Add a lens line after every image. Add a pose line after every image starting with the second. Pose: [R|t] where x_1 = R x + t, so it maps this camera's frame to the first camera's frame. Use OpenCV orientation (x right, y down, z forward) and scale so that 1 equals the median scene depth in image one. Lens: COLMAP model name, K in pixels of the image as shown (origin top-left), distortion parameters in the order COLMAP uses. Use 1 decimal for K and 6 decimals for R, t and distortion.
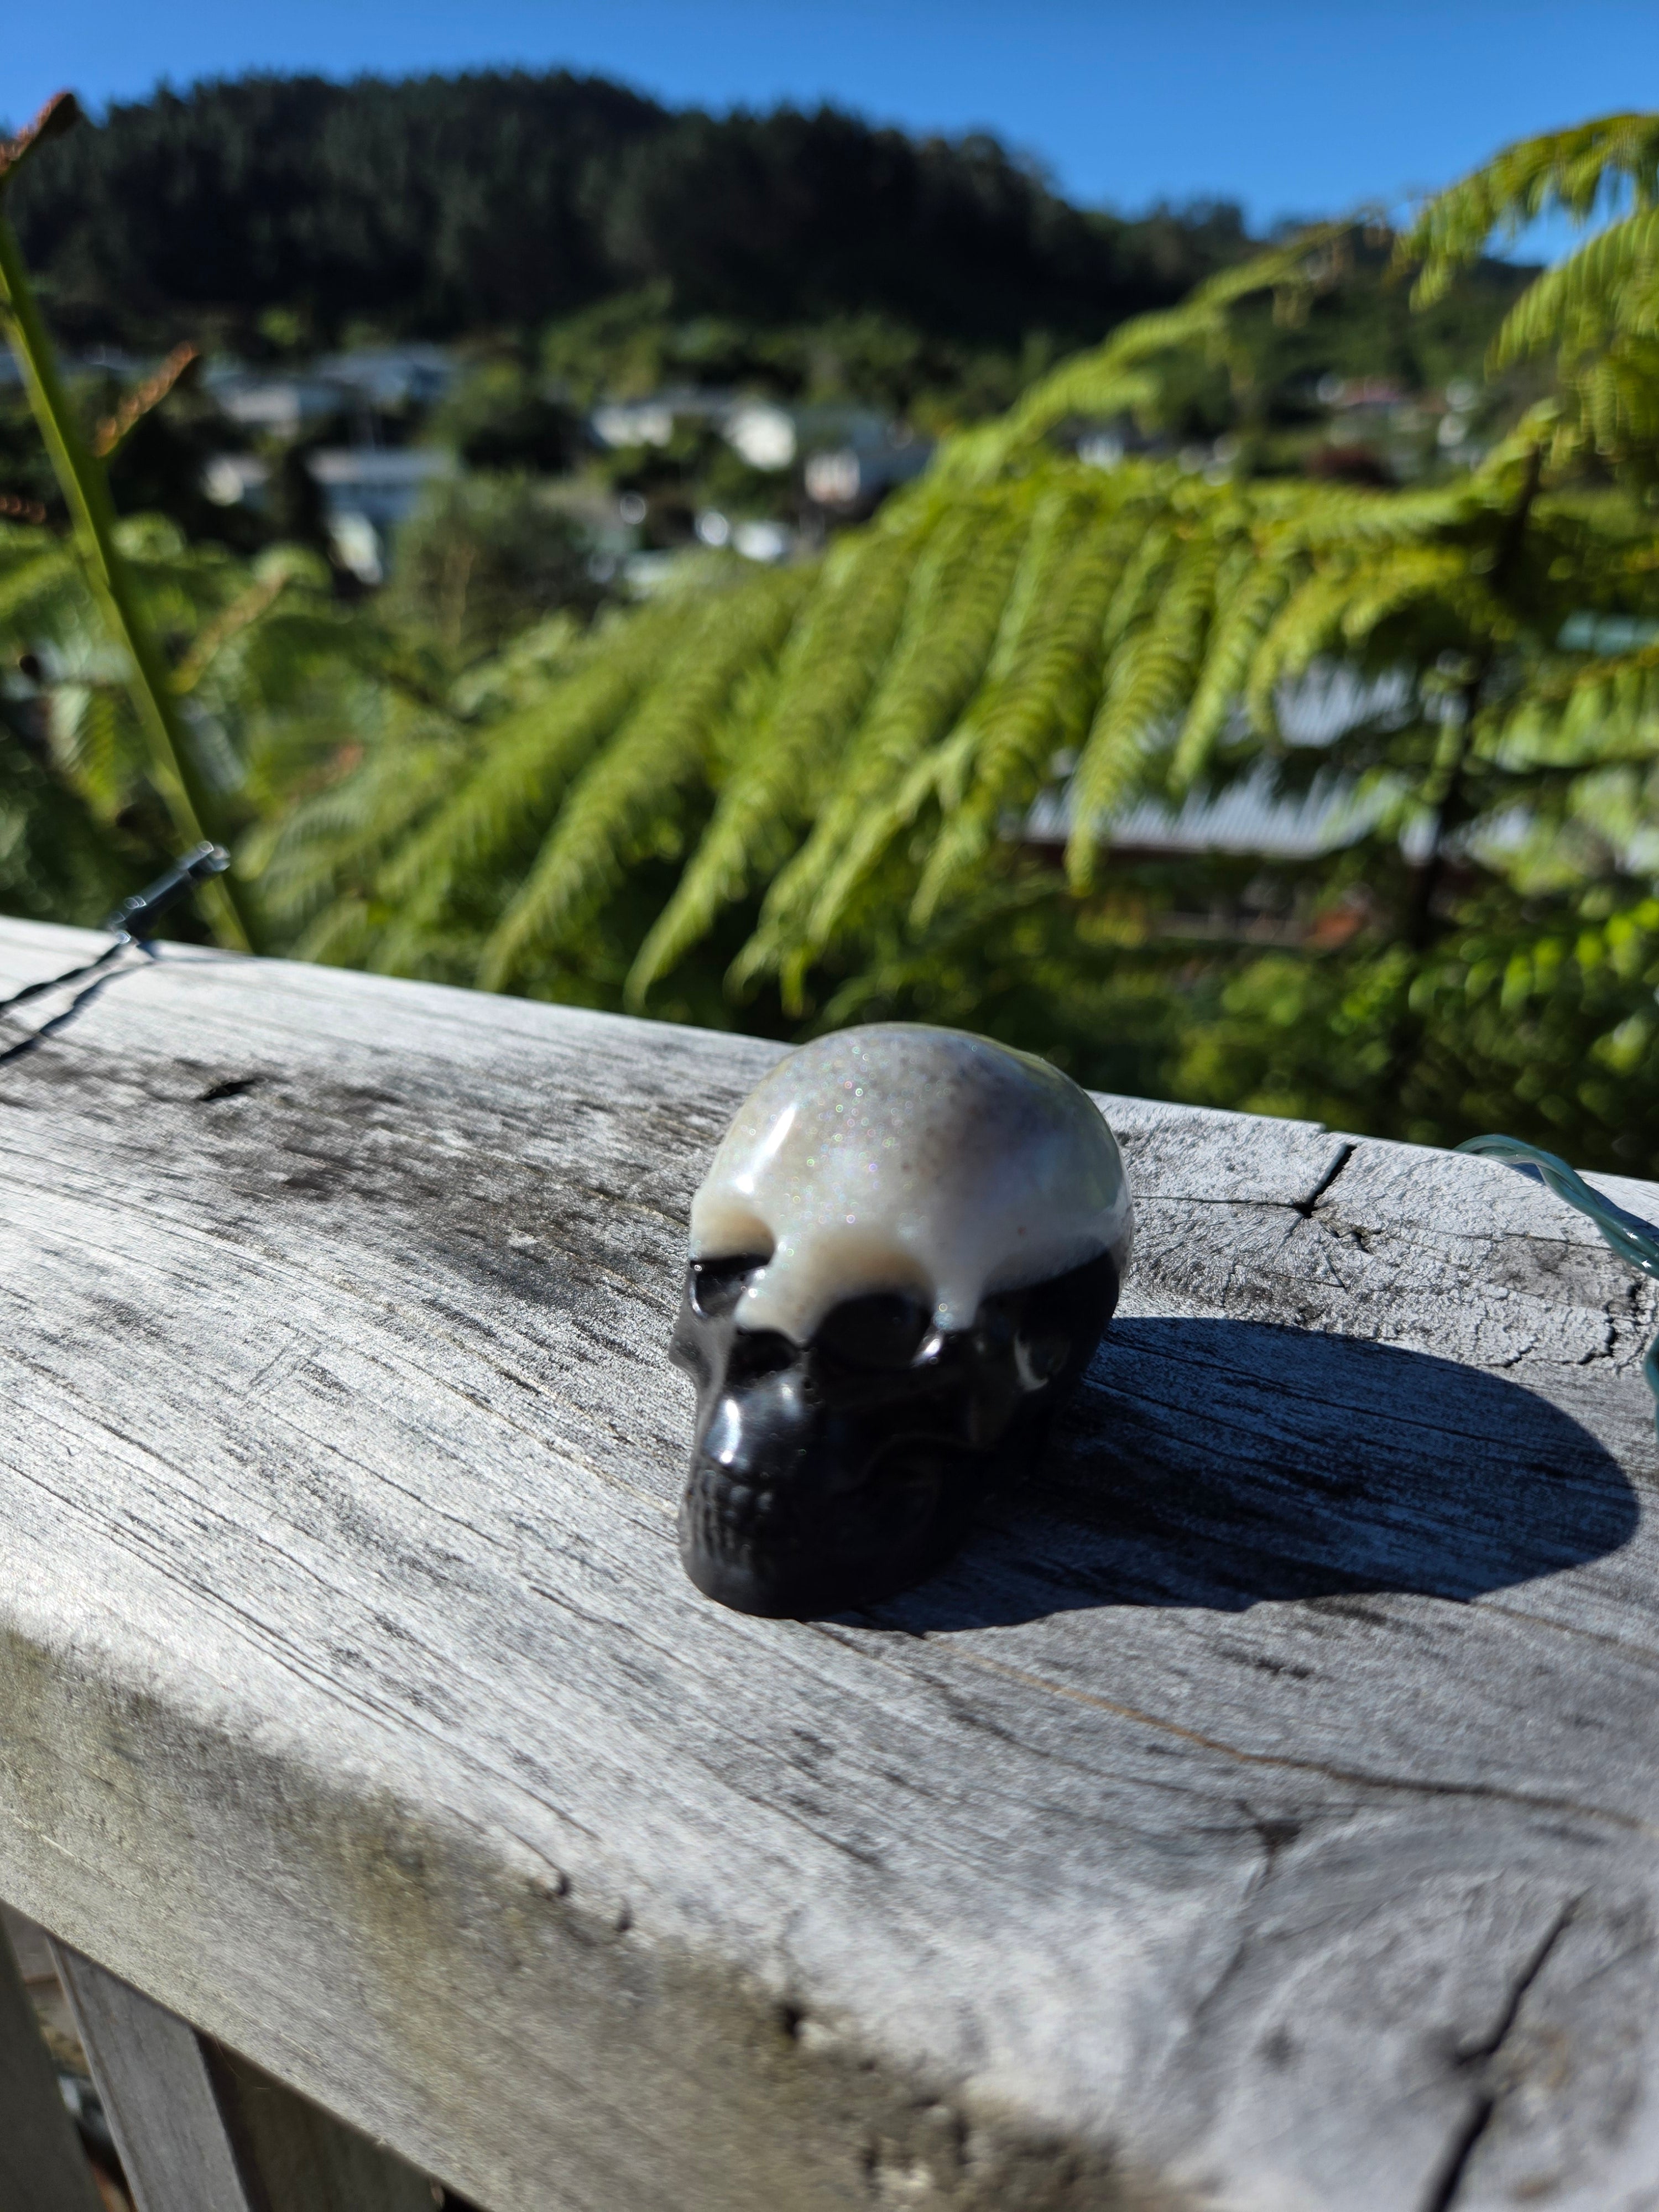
lens RADIAL K [[1568.8, 0, 839.4], [0, 1568.8, 1110.3], [0, 0, 1]] dist [0.000207, -0.005385]
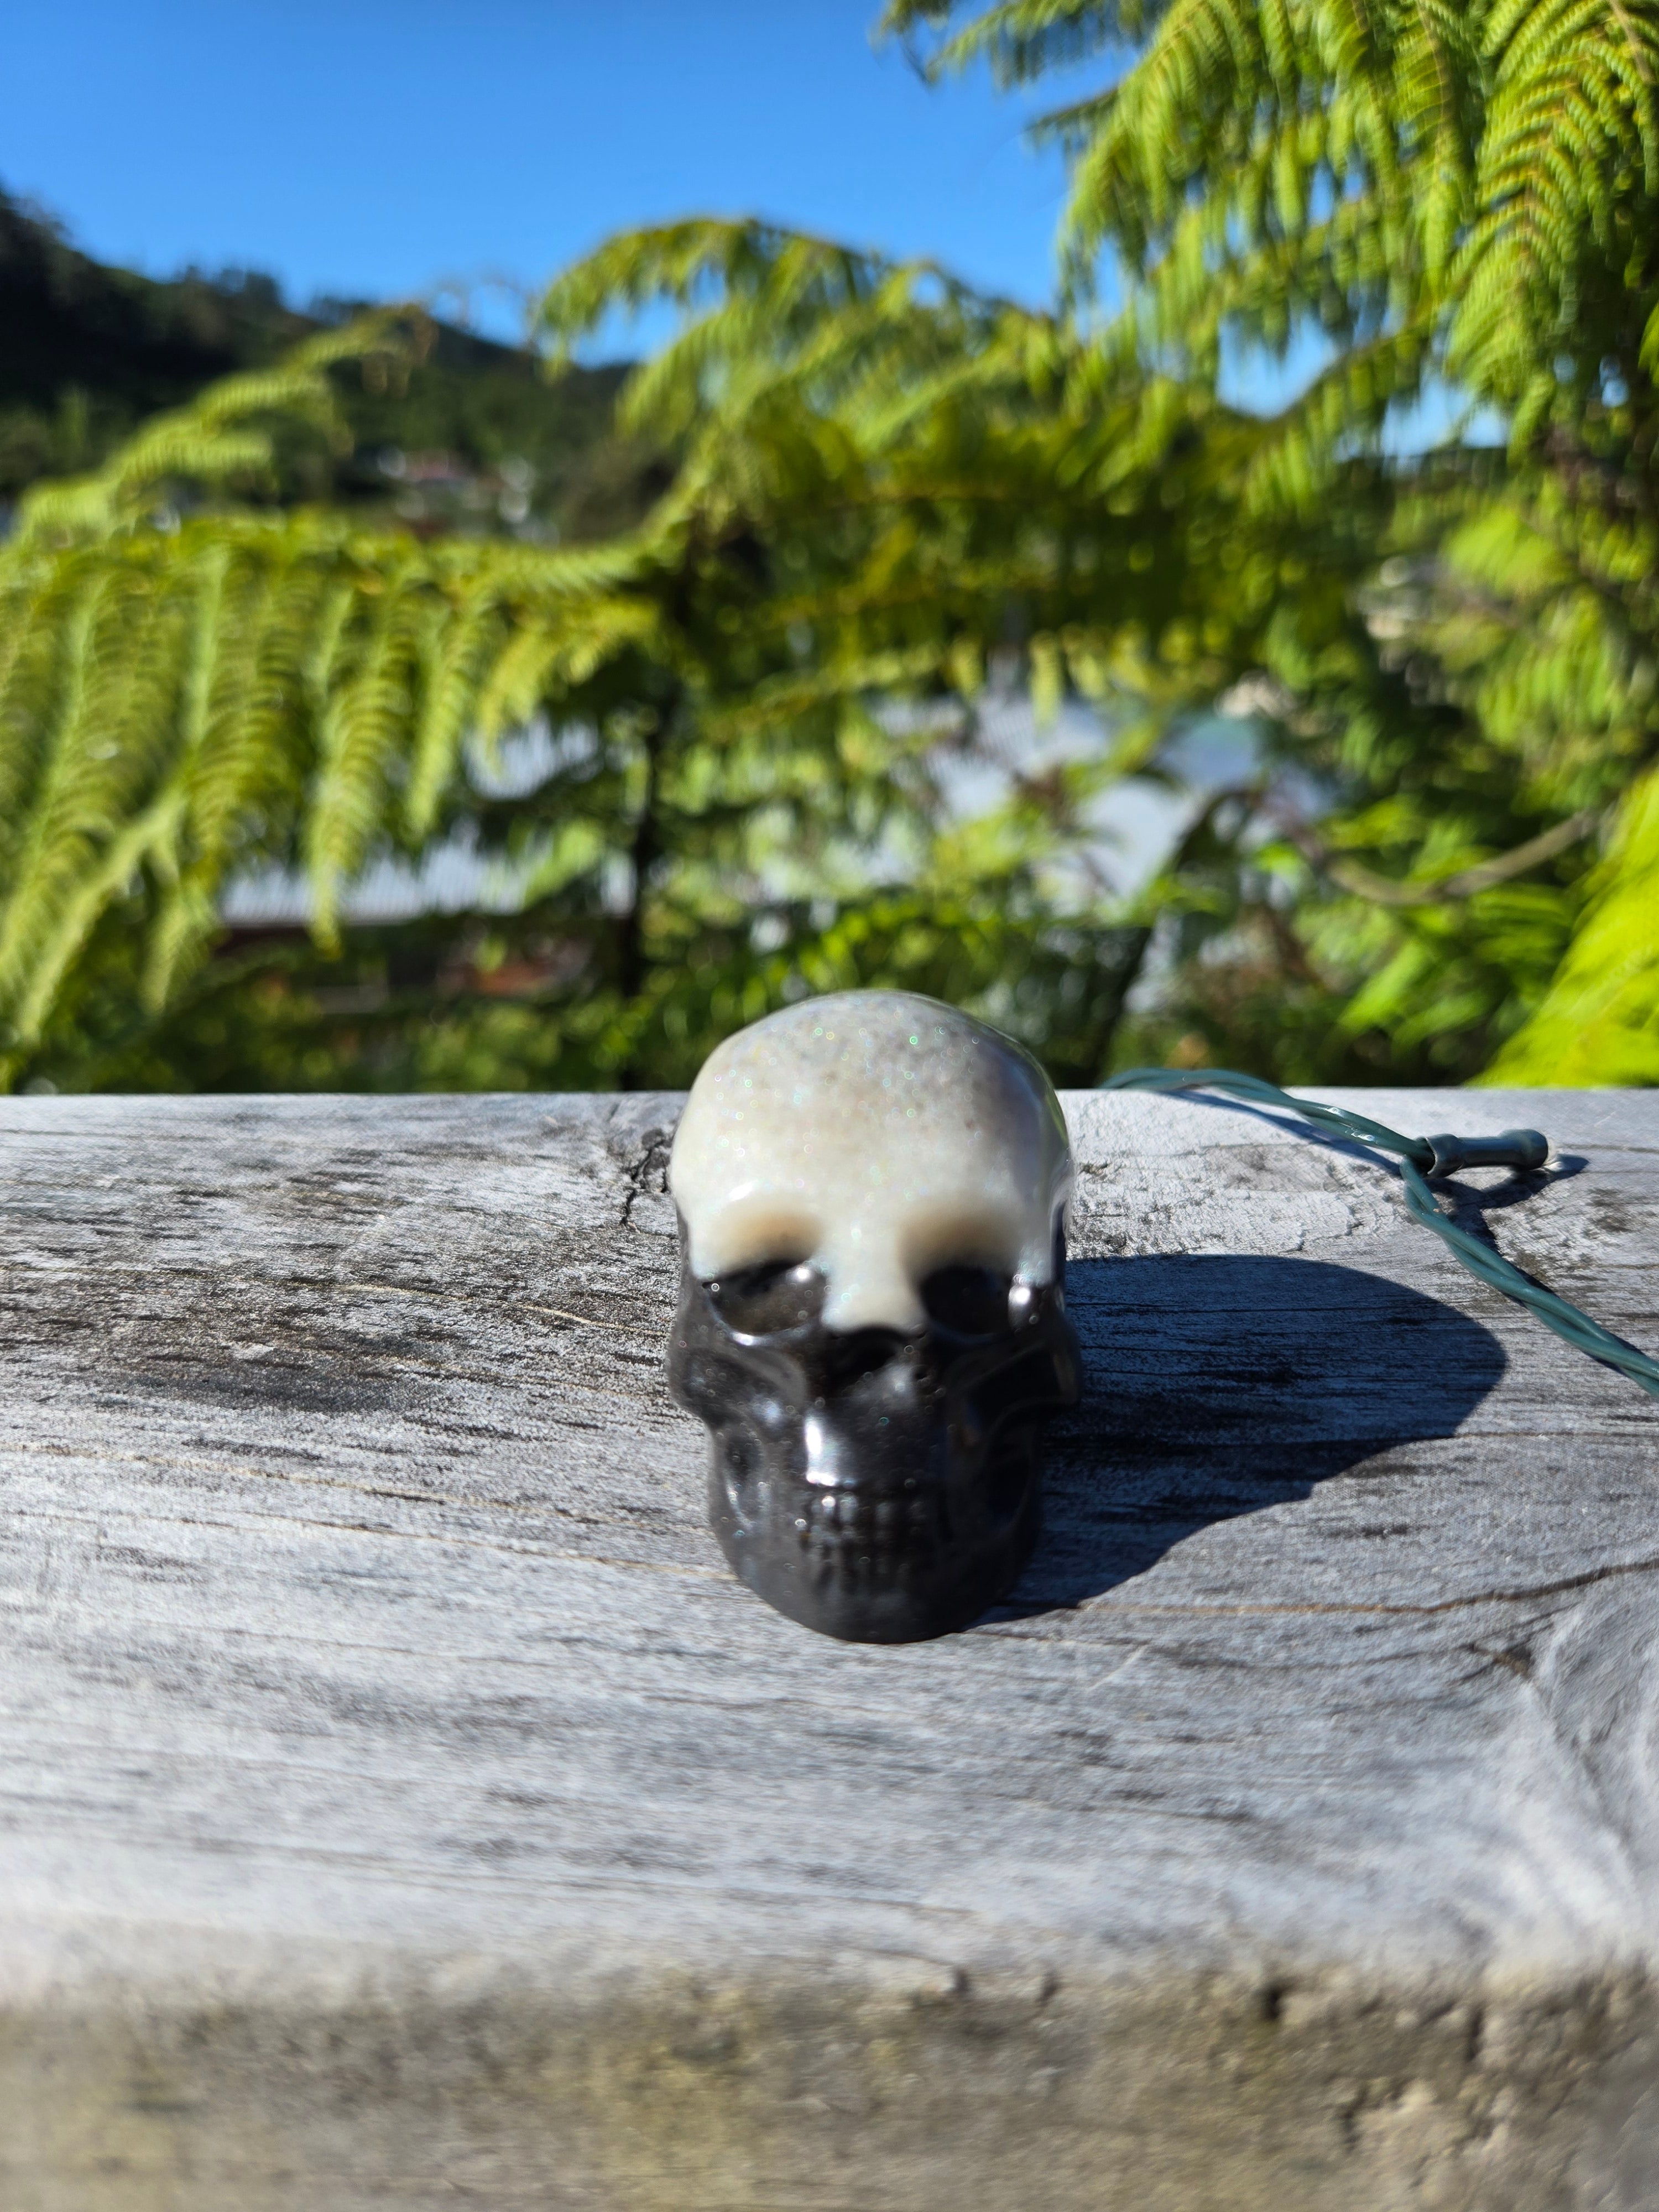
lens RADIAL K [[1600.7, 0, 829.5], [0, 1600.7, 1106.0], [0, 0, 1]] dist [-0.002199, -0.013738]
pose [[0.868284, -0.142312, 0.475215, -0.346931], [0.164696, 0.986329, -0.005549, 0.013799], [-0.467929, 0.083085, 0.879852, 0.142309]]
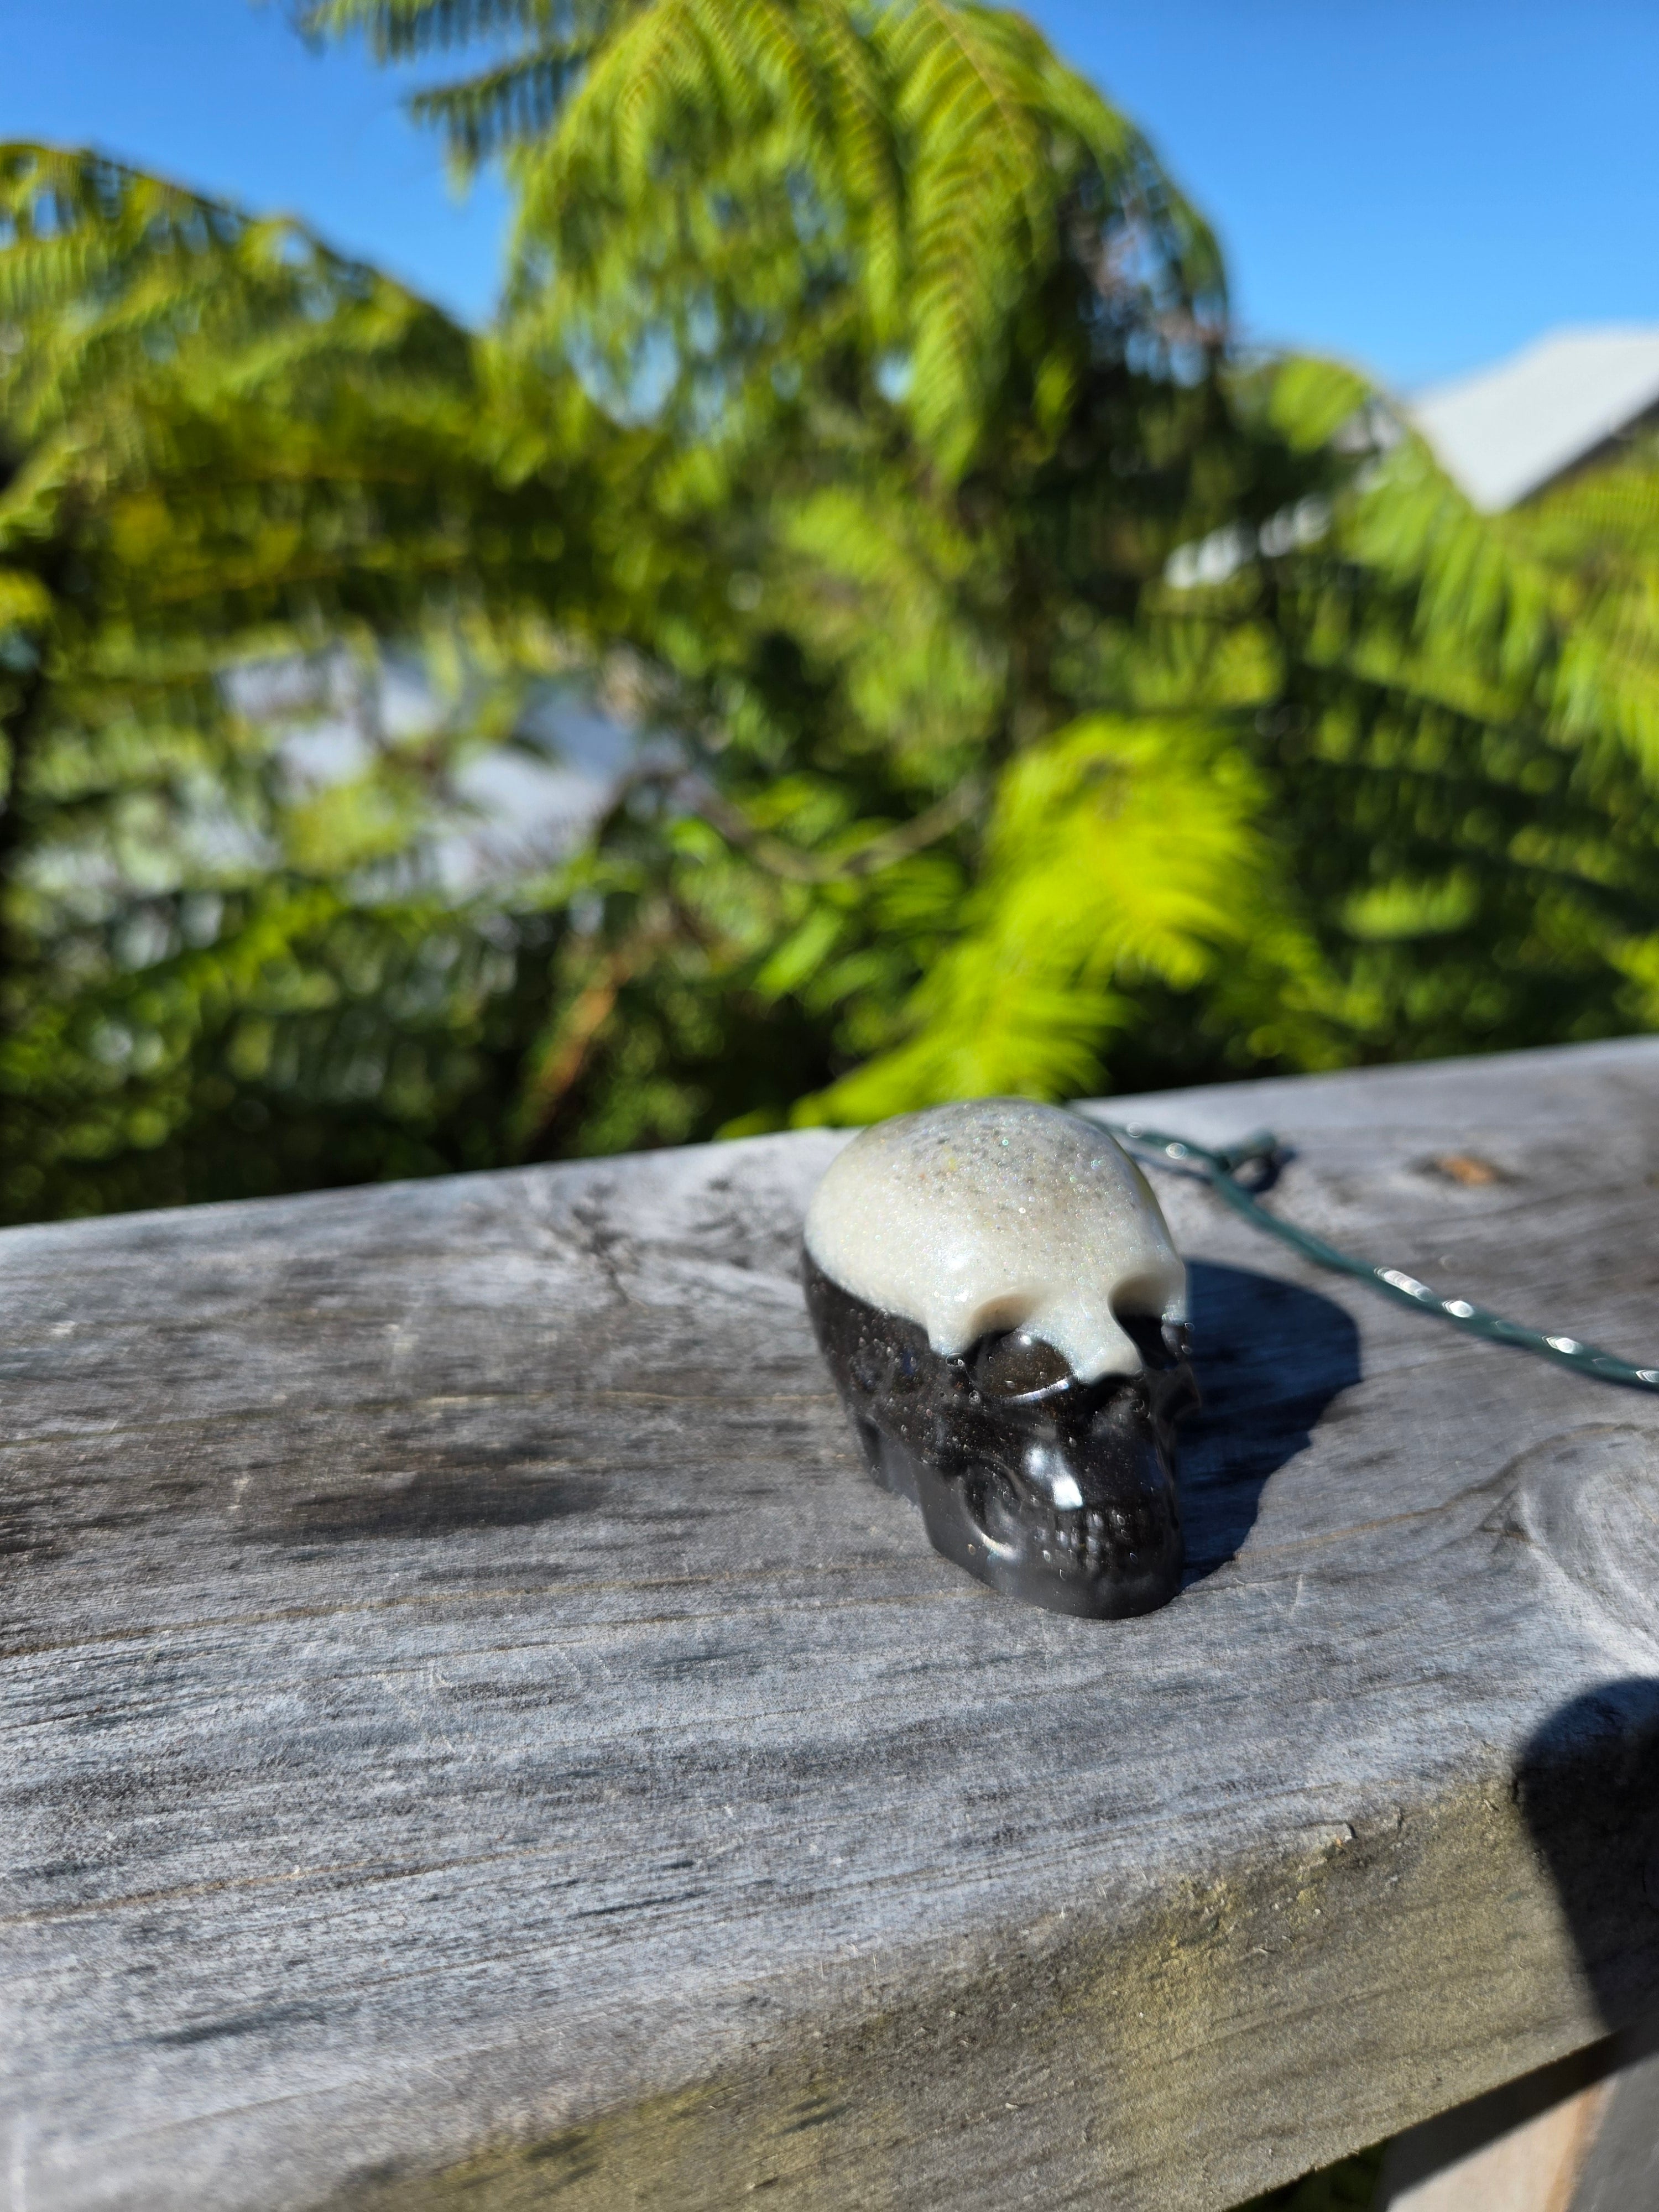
lens RADIAL K [[1596.9, 0, 860.5], [0, 1596.9, 1108.2], [0, 0, 1]] dist [-0.017554, -0.008759]
pose [[0.591230, -0.223396, 0.774946, -0.727818], [0.231308, 0.967474, 0.102424, -0.149696], [-0.772621, 0.118695, 0.623673, 0.281552]]
